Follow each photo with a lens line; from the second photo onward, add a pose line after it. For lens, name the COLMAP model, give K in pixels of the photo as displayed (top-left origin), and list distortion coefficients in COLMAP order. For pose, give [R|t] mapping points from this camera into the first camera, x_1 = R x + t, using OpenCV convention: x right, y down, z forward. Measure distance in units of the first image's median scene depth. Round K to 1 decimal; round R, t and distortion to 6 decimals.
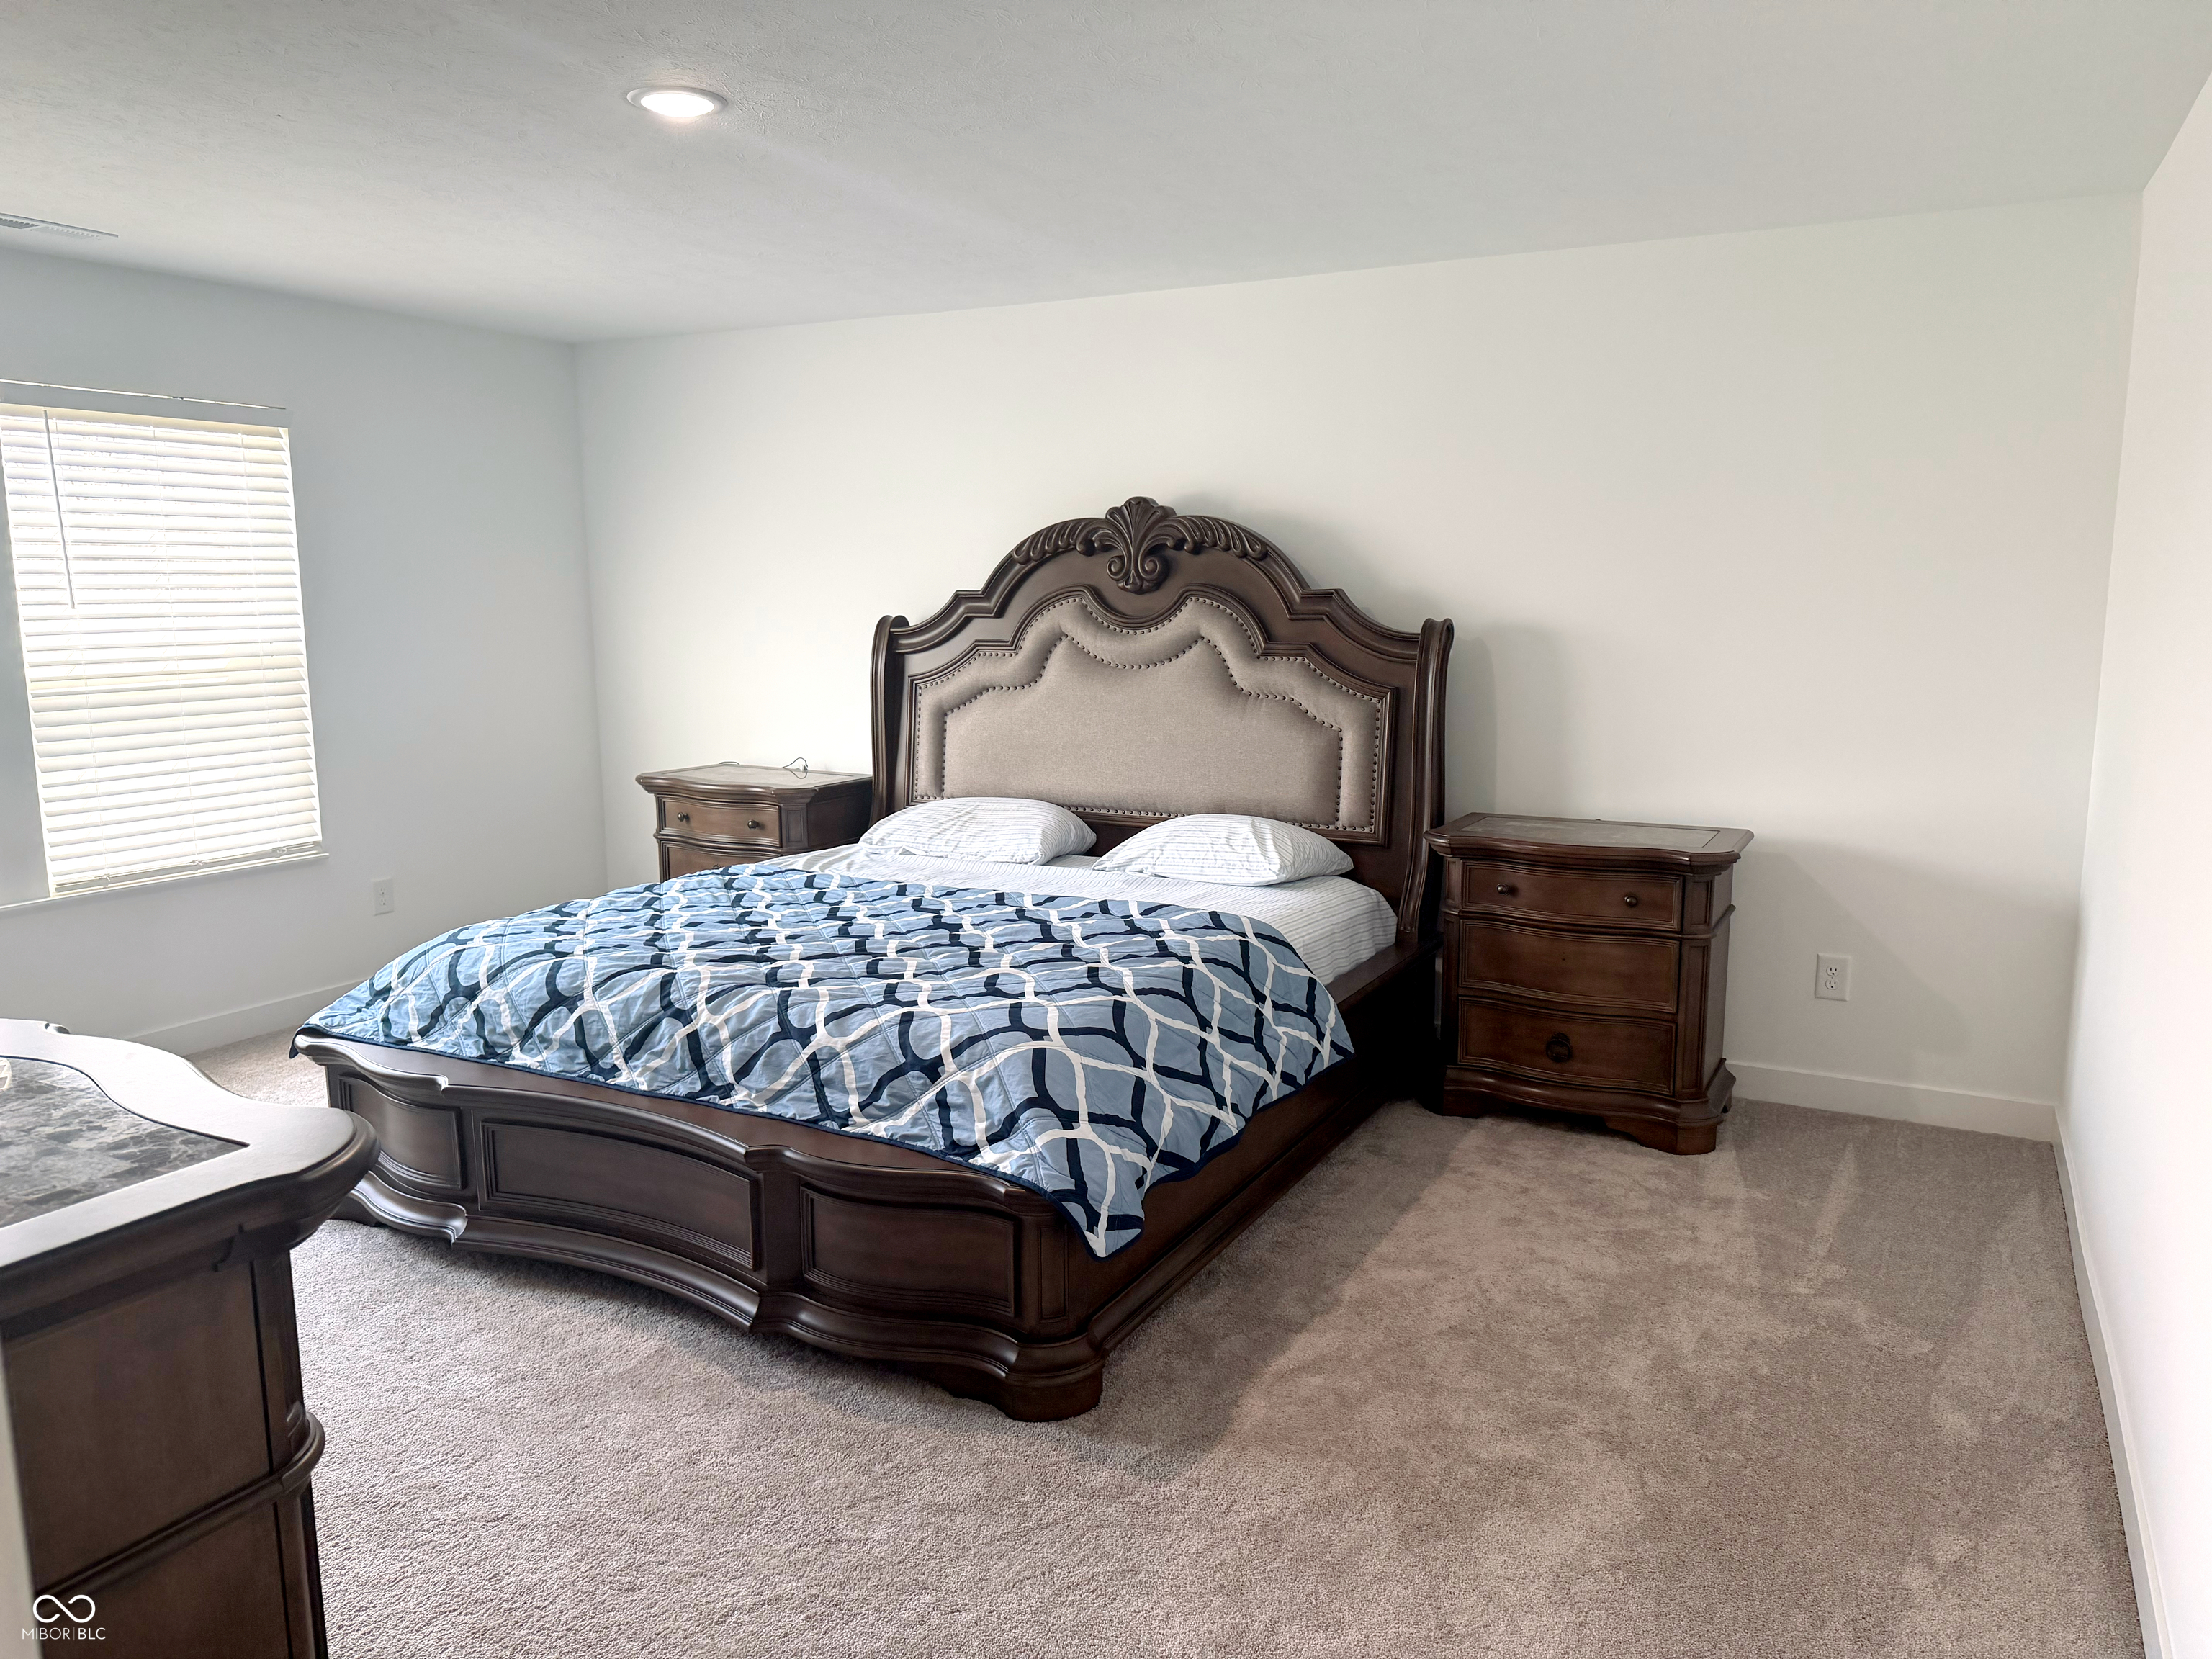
lens RADIAL K [[1529.7, 0, 1103.8], [0, 1529.7, 820.2], [0, 0, 1]] dist [0.062481, -0.079085]
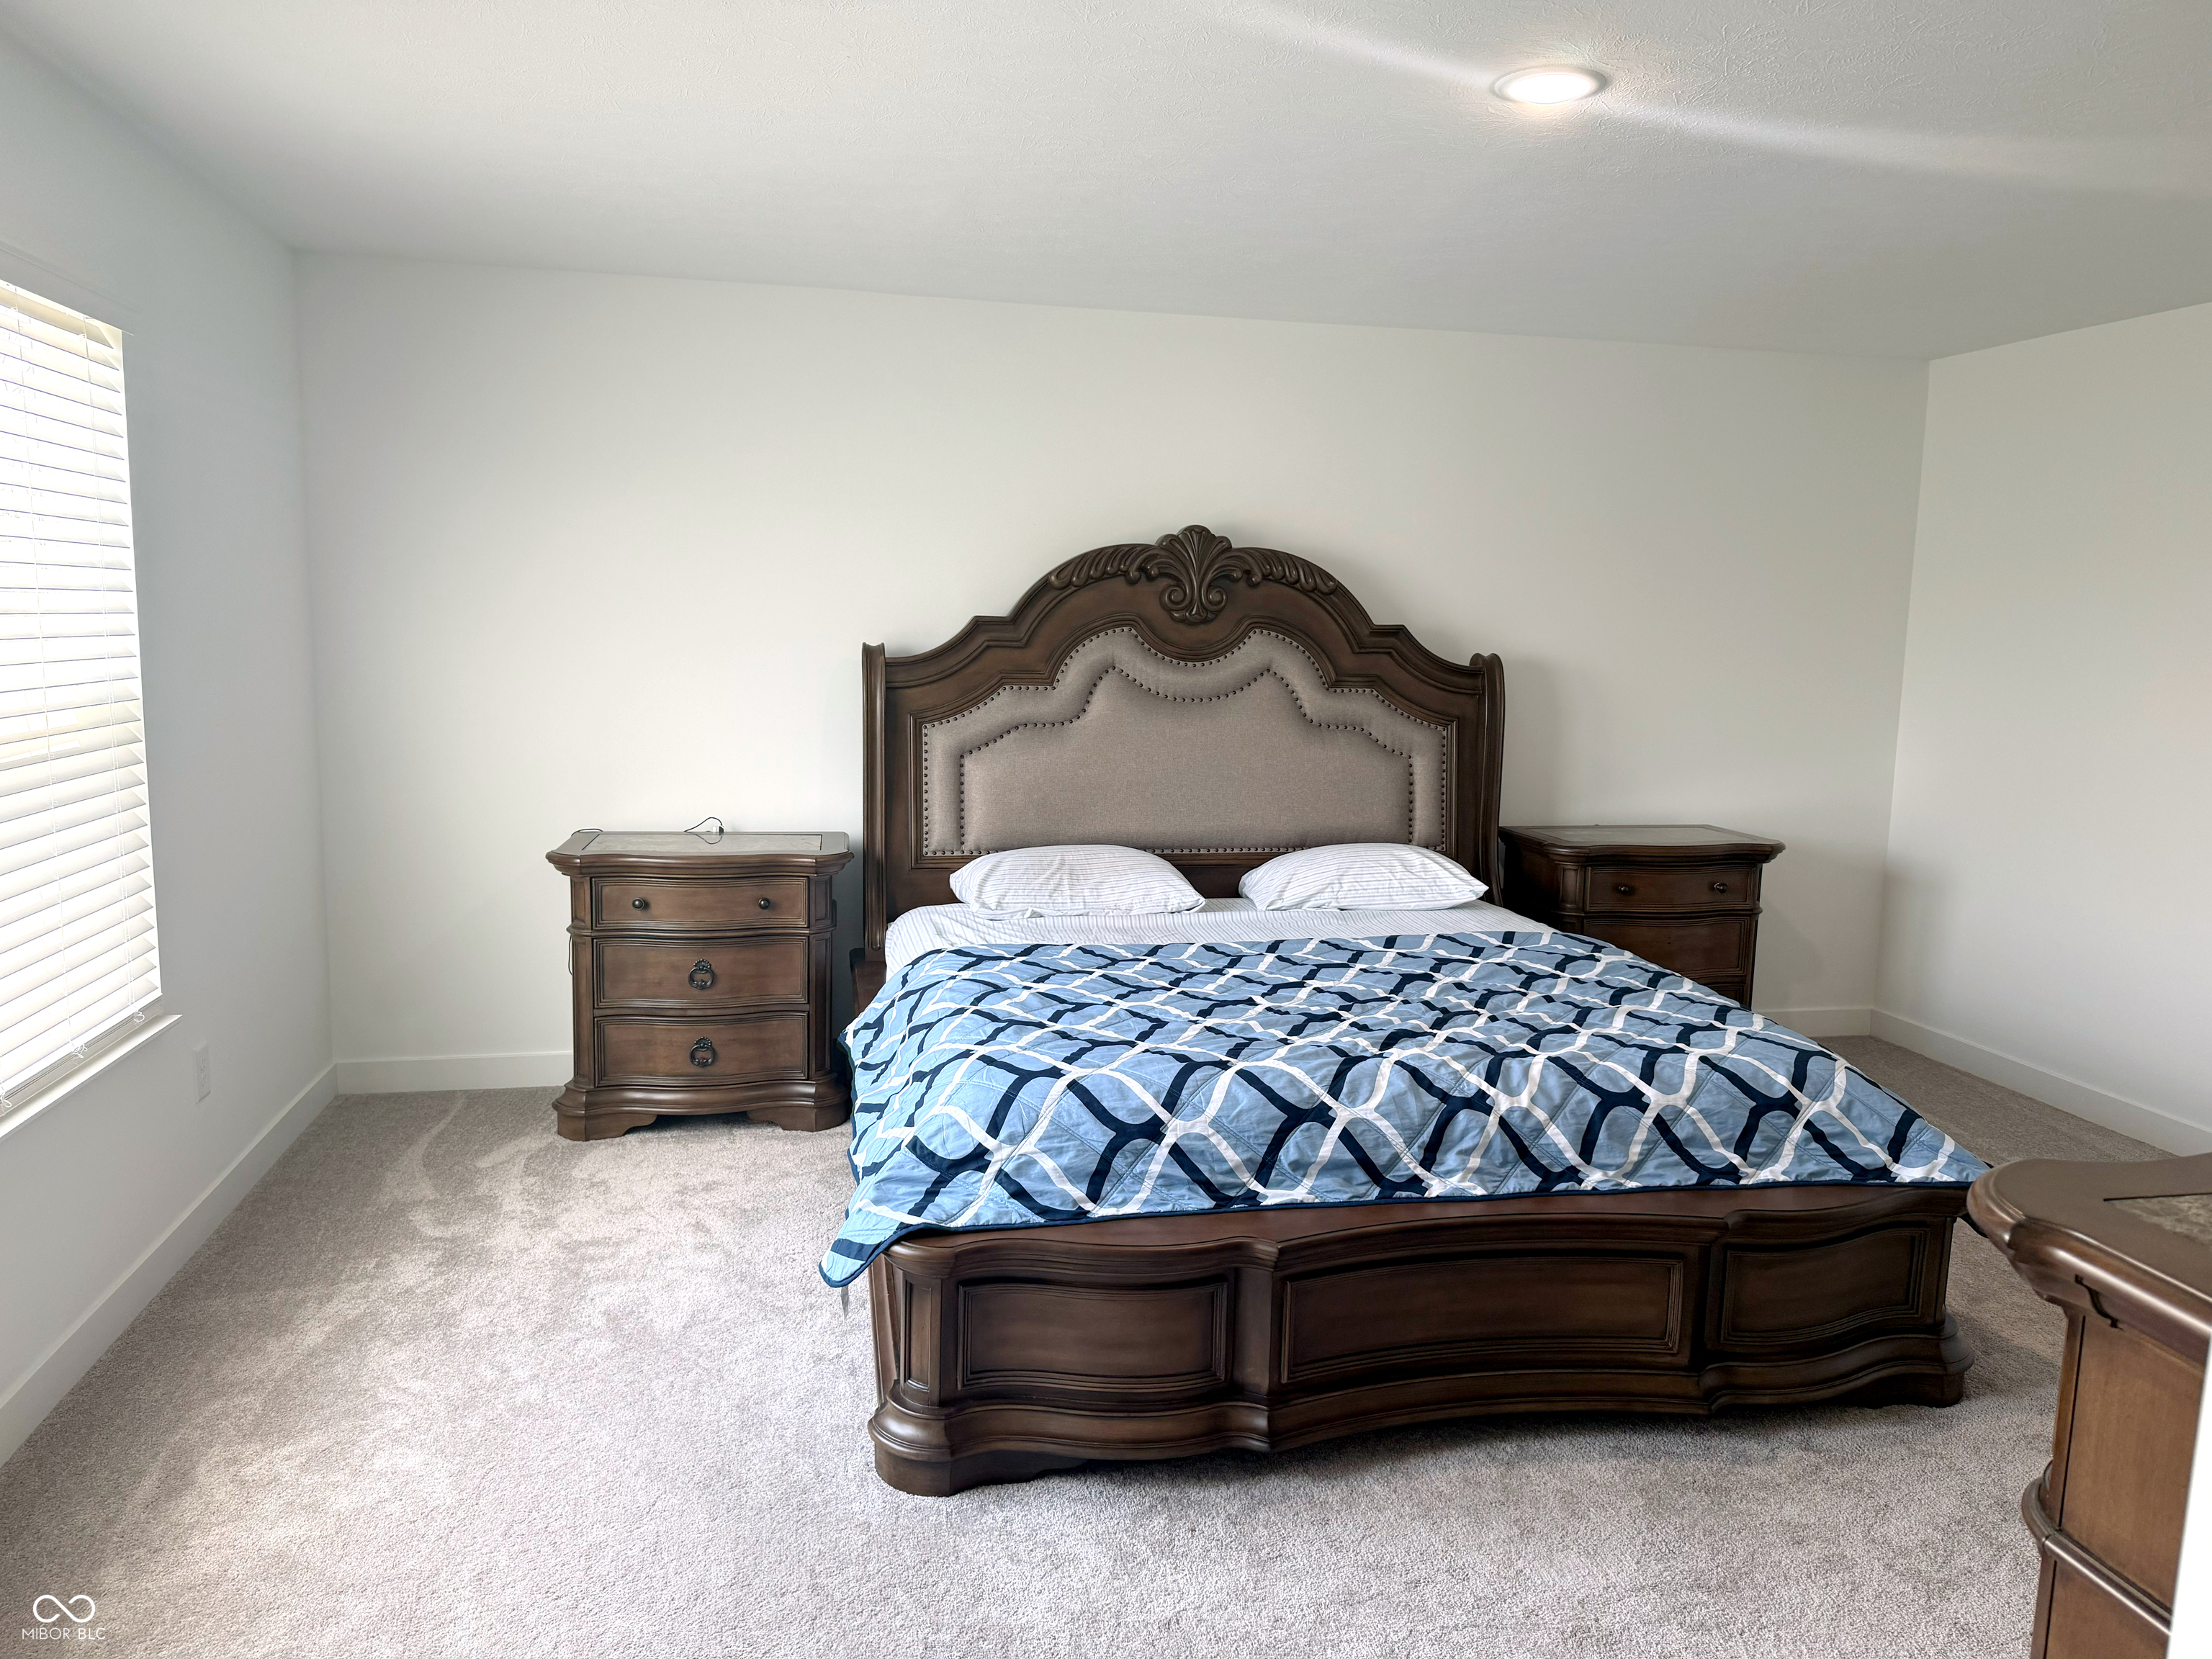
lens RADIAL K [[1529.7, 0, 1094.6], [0, 1529.7, 830.6], [0, 0, 1]] dist [0.062481, -0.079085]
pose [[0.783644, -0.066134, 0.617680, -0.694399], [0.071051, 0.997334, 0.016641, -0.042410], [-0.617134, 0.030846, 0.786253, 0.308929]]
